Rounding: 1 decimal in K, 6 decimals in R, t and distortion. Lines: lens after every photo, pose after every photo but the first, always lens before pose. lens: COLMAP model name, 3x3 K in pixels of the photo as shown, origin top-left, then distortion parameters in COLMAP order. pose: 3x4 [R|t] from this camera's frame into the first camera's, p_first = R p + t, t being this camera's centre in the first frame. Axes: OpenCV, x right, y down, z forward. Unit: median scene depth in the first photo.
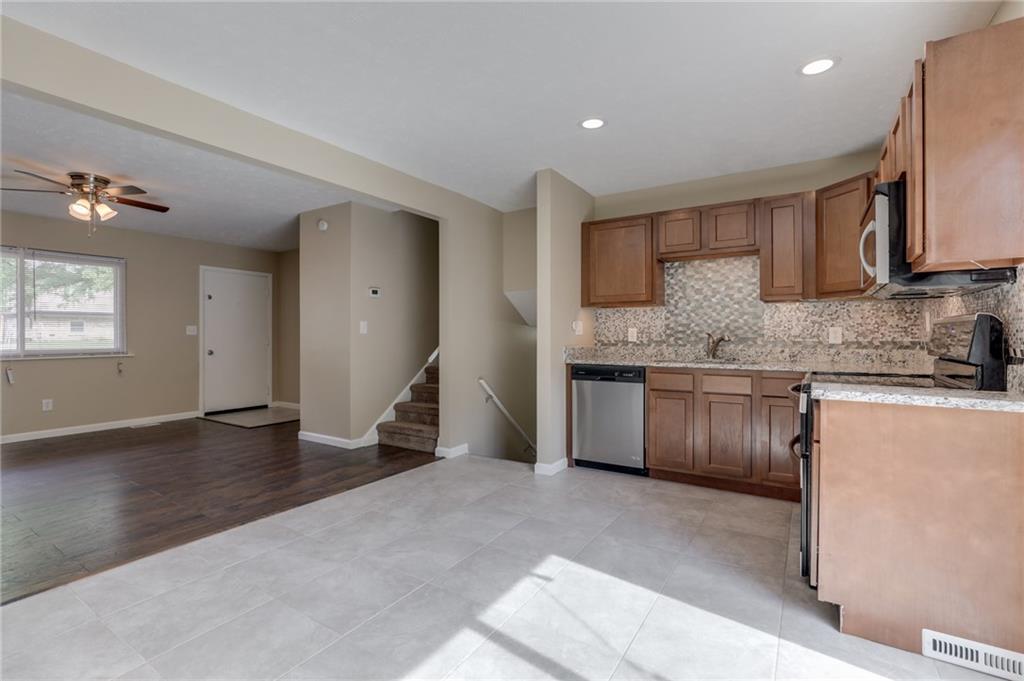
lens RADIAL K [[469.9, 0, 513.0], [0, 469.9, 337.2], [0, 0, 1]] dist [-0.031787, 0.012513]
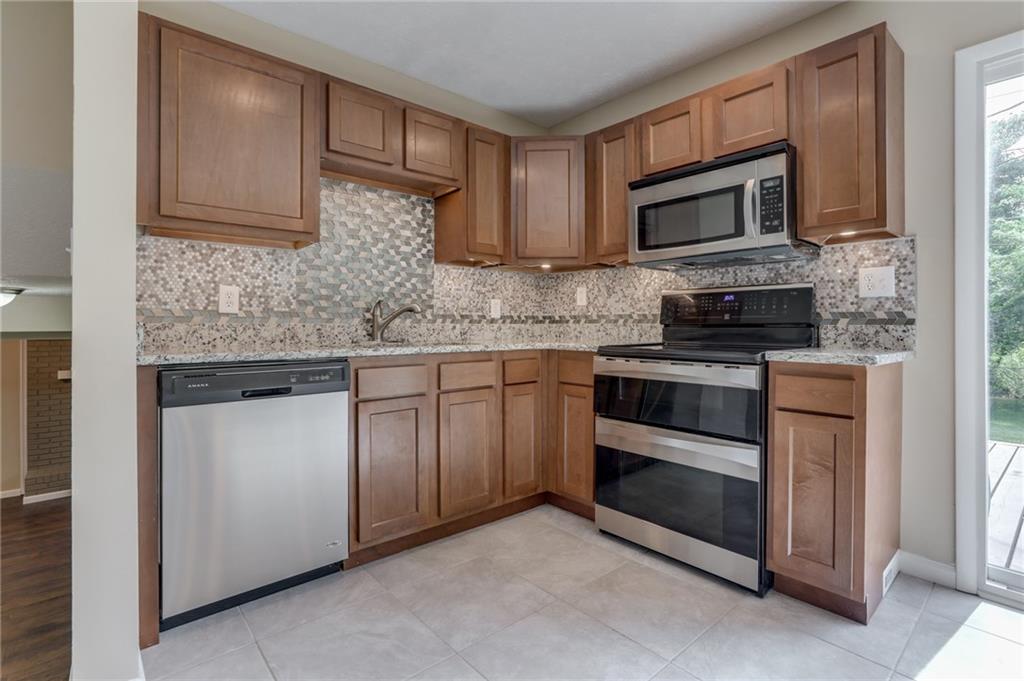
lens RADIAL K [[482.0, 0, 515.4], [0, 482.0, 325.0], [0, 0, 1]] dist [-0.018457, 0.000484]
pose [[0.274543, 0.001534, 0.961574, -0.160839], [0.001676, 0.999996, -0.002074, 0.025872], [-0.961573, 0.002181, 0.274539, 0.628633]]
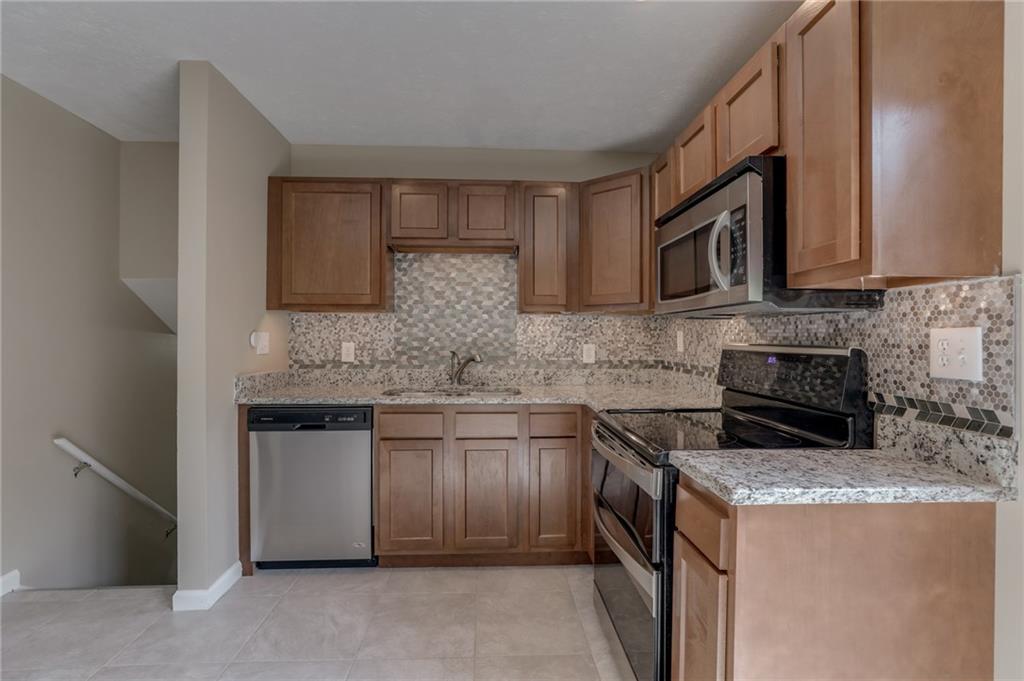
lens RADIAL K [[469.9, 0, 513.0], [0, 469.9, 337.2], [0, 0, 1]] dist [-0.031787, 0.012513]
pose [[0.809747, 0.002823, 0.586772, 0.049552], [-0.003250, 0.999995, -0.000326, -0.030356], [-0.586770, -0.001643, 0.809752, 0.322253]]
